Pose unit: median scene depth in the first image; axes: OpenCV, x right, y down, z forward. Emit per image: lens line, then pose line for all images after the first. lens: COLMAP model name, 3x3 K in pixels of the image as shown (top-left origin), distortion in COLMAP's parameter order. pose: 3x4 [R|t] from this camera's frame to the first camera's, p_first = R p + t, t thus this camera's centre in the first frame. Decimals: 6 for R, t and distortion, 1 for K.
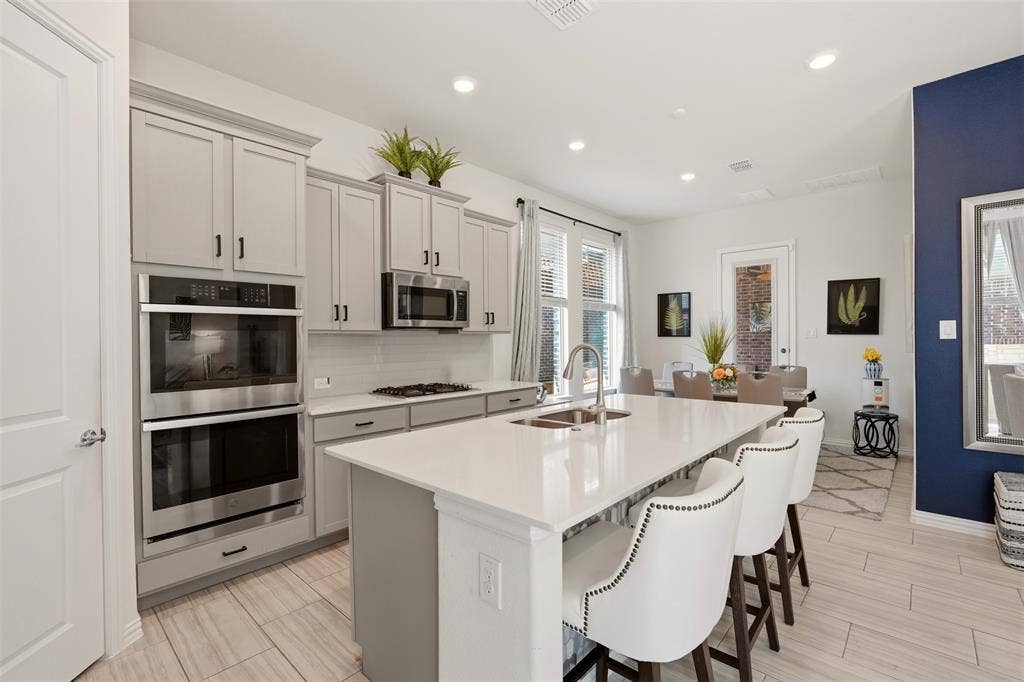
lens RADIAL K [[456.2, 0, 513.0], [0, 456.2, 345.3], [0, 0, 1]] dist [-0.001318, 0.000728]
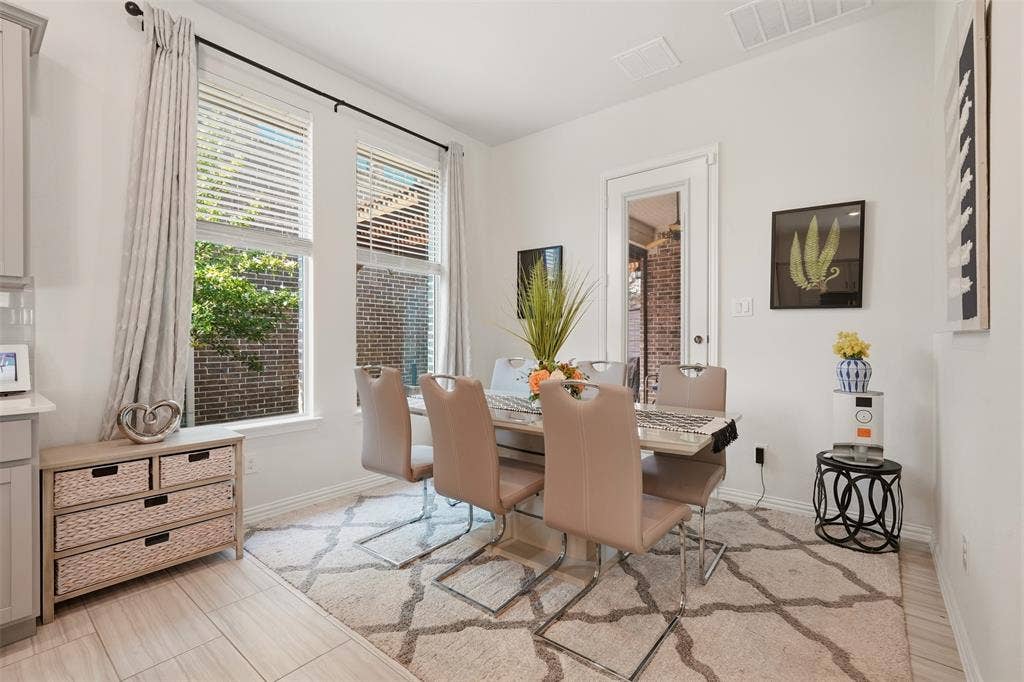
lens RADIAL K [[456.2, 0, 513.0], [0, 456.2, 345.3], [0, 0, 1]] dist [-0.001318, 0.000728]
pose [[0.997893, 0.008991, 0.064257, 0.378792], [-0.008918, 0.999959, -0.001409, 0.025553], [-0.064267, 0.000832, 0.997932, 0.517528]]
